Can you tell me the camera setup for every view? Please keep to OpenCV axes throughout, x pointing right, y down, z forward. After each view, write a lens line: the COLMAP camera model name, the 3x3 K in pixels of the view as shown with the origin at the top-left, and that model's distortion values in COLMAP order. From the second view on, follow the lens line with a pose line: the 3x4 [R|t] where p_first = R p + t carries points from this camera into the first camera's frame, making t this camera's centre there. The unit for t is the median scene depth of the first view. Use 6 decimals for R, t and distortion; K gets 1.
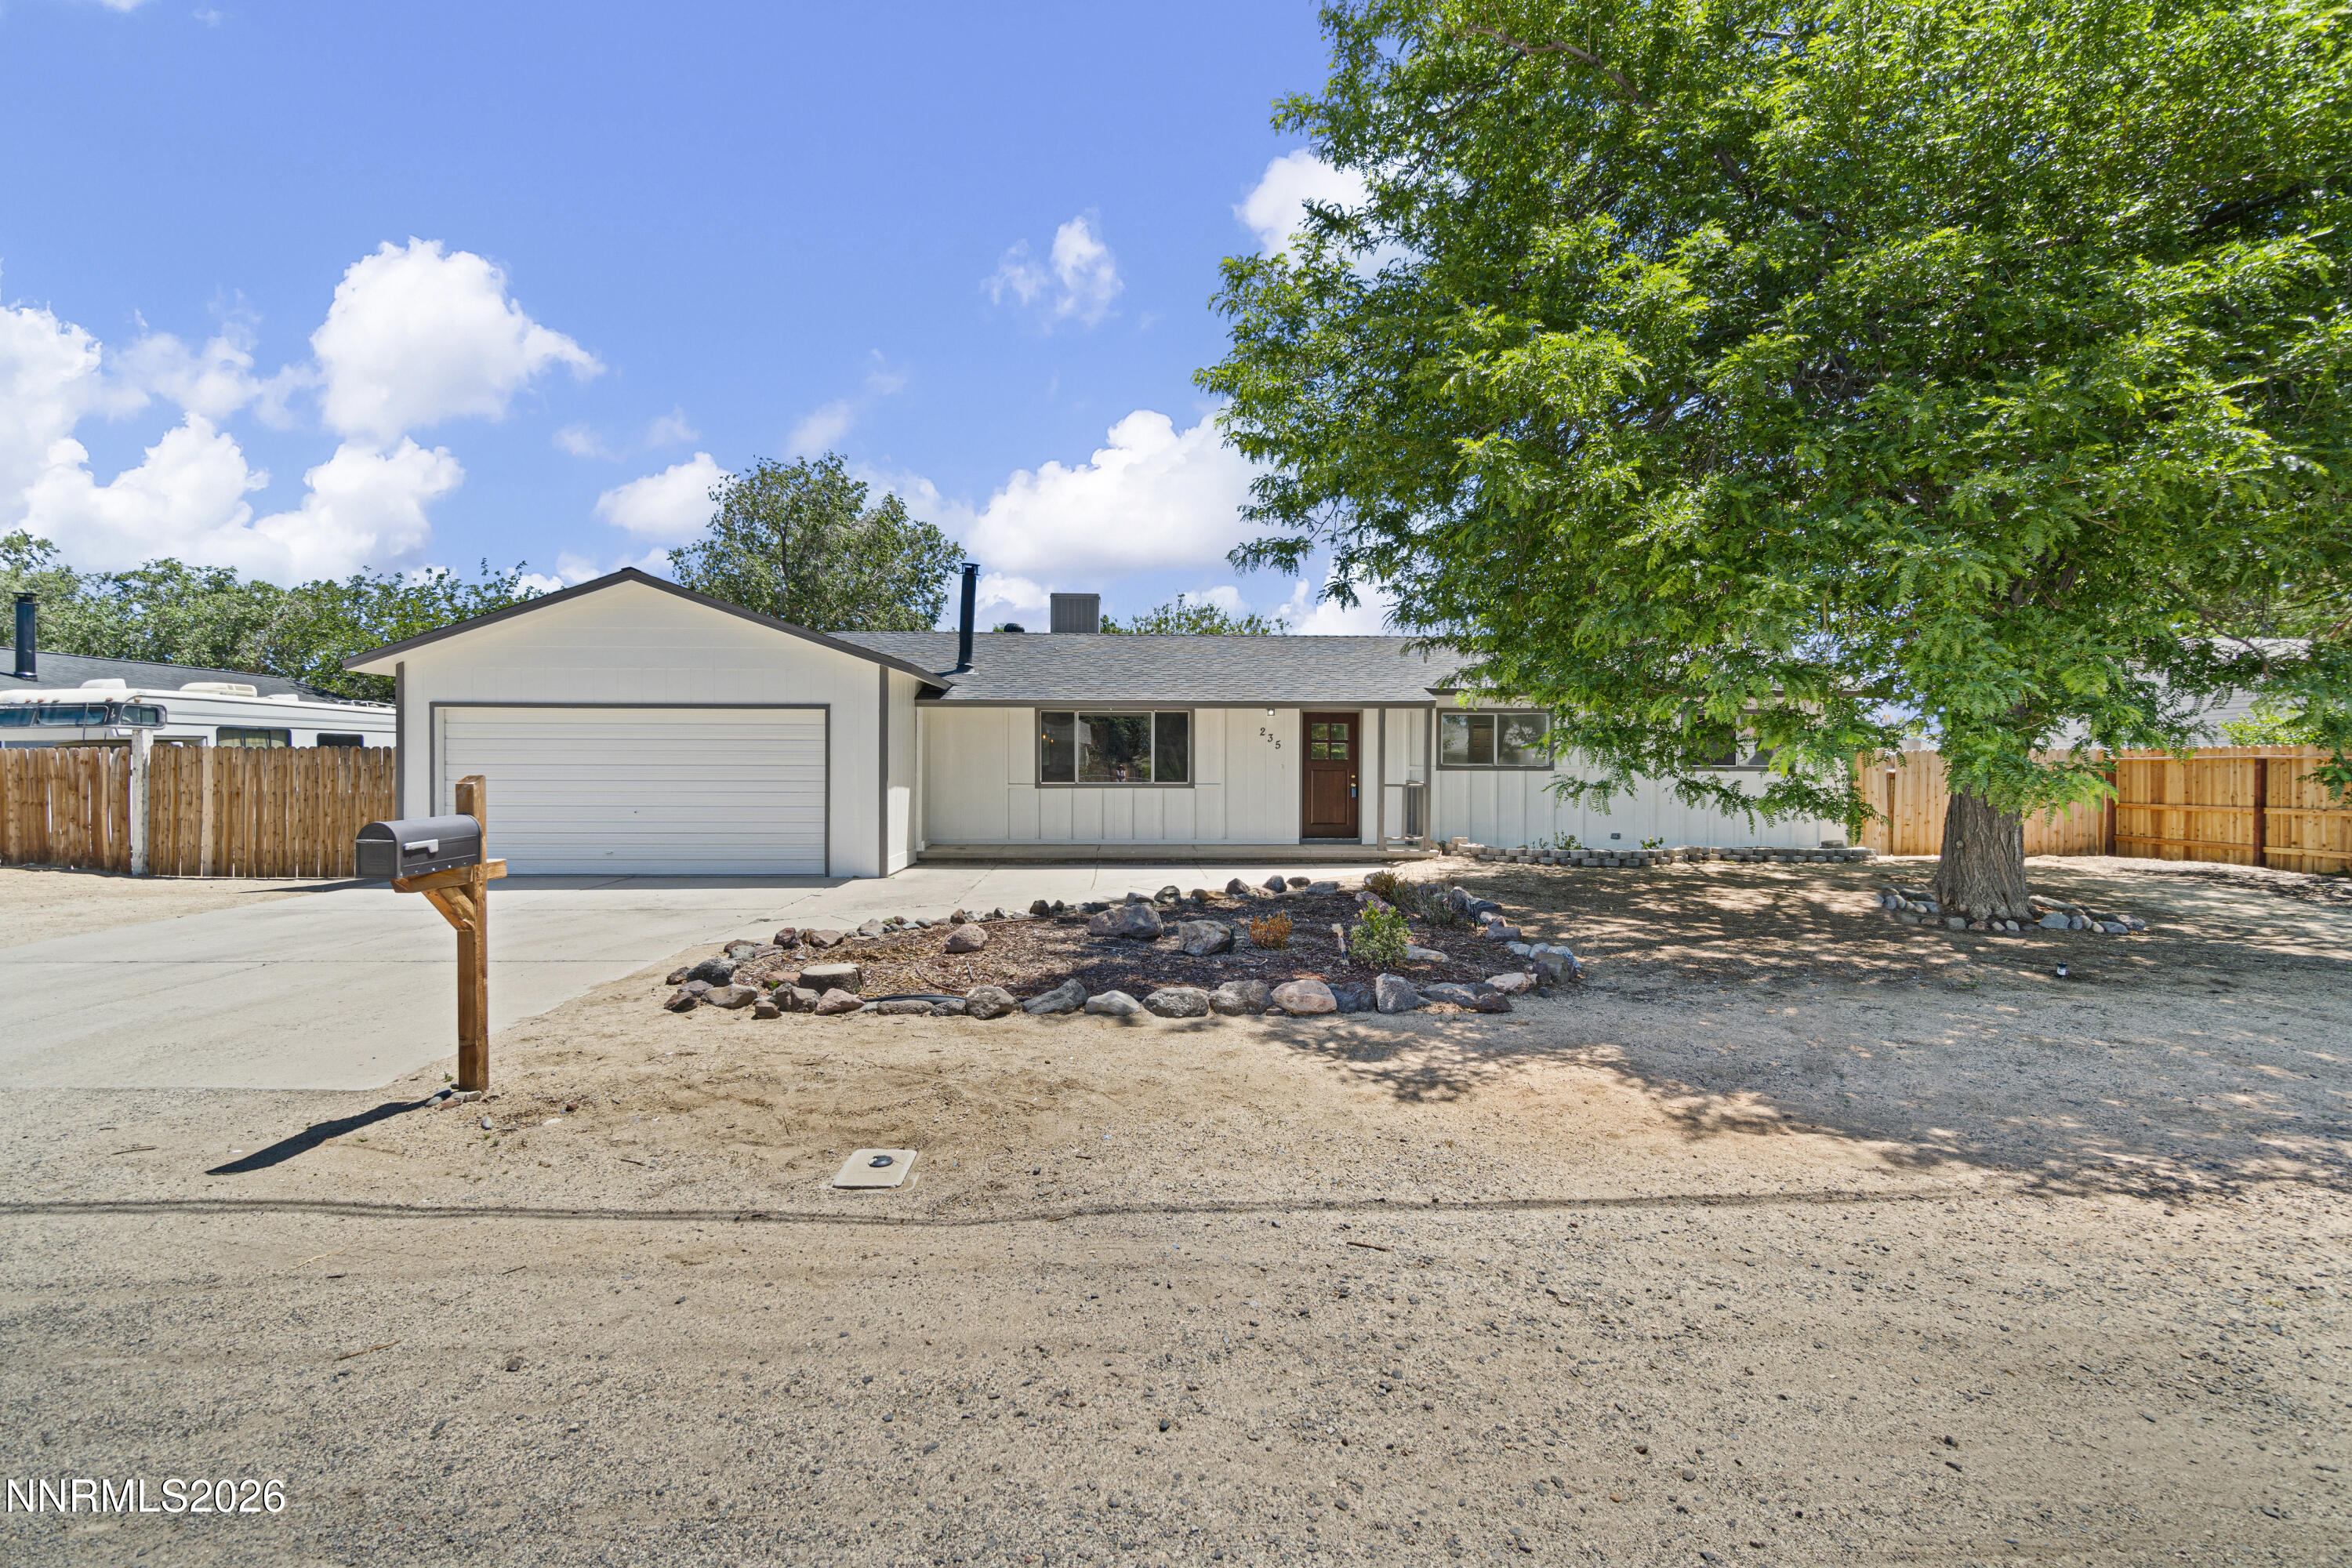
lens RADIAL K [[1019.7, 0, 1163.1], [0, 1019.7, 766.8], [0, 0, 1]] dist [0.000337, 0.000046]
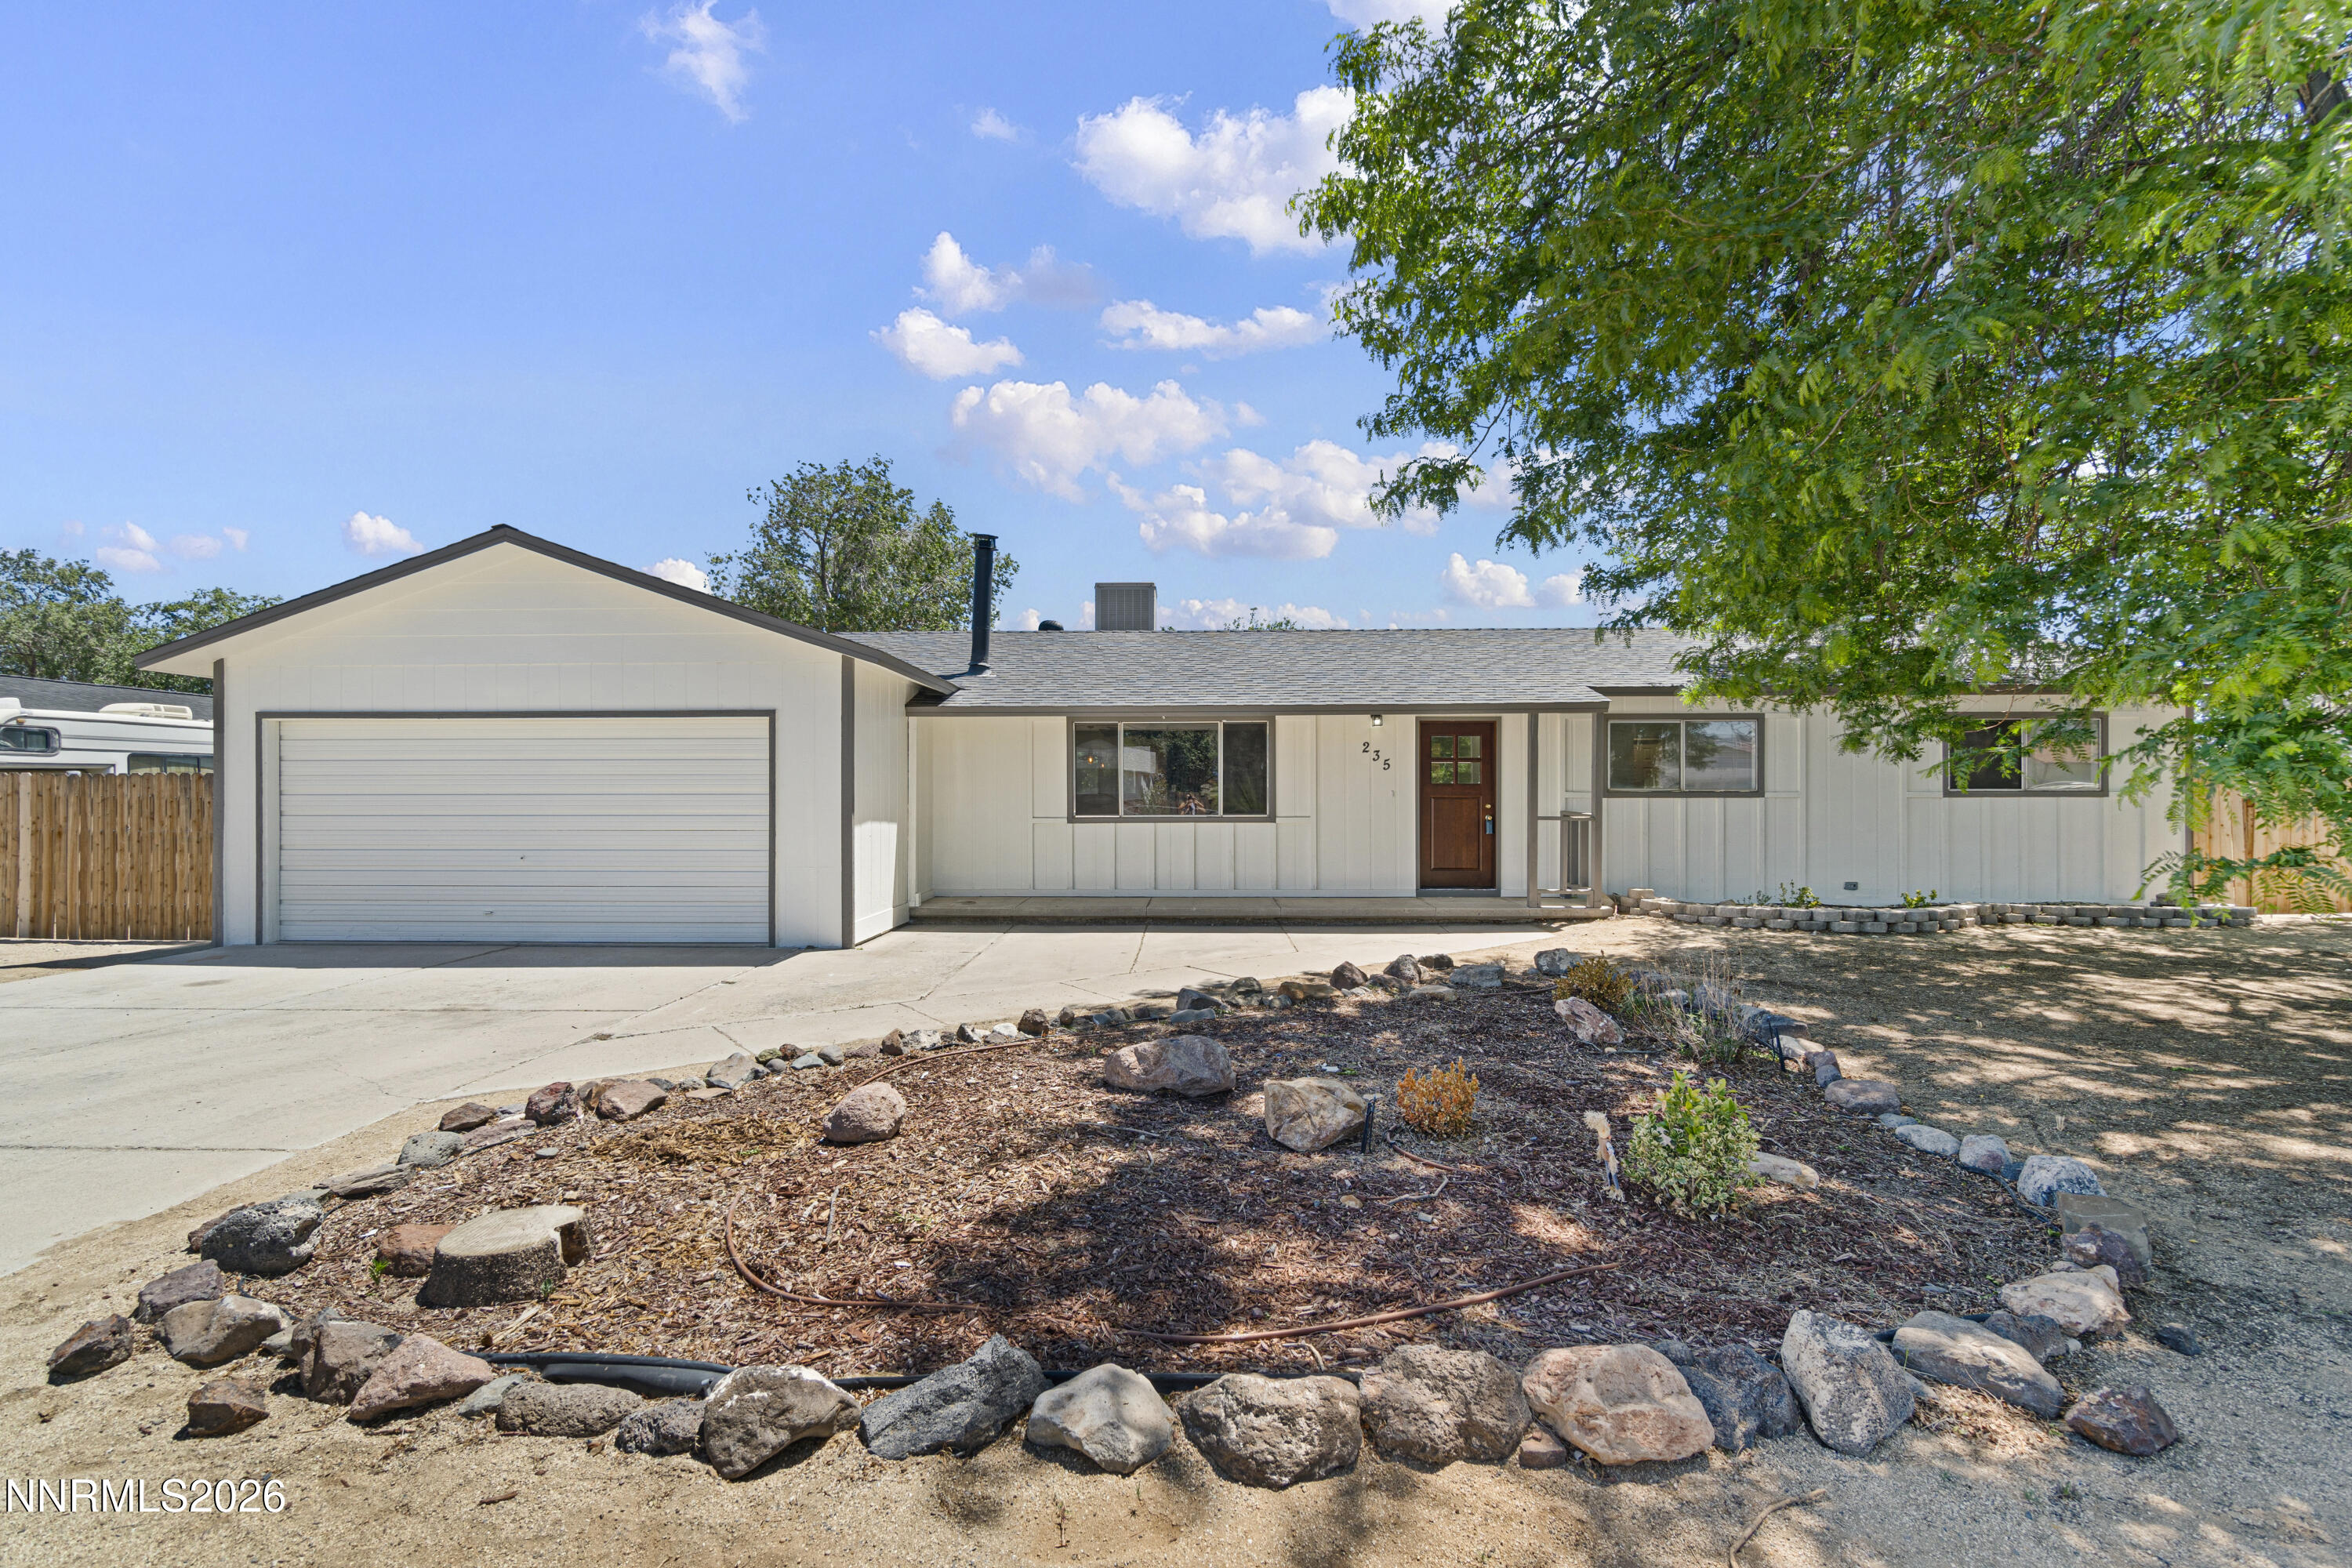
lens RADIAL K [[1023.0, 0, 1168.1], [0, 1023.0, 795.1], [0, 0, 1]] dist [-0.000024, 0.000059]
pose [[0.997865, -0.004700, -0.065134, 0.000401], [0.004568, 0.999987, -0.002172, 0.002157], [0.065144, 0.001869, 0.997874, 0.255561]]
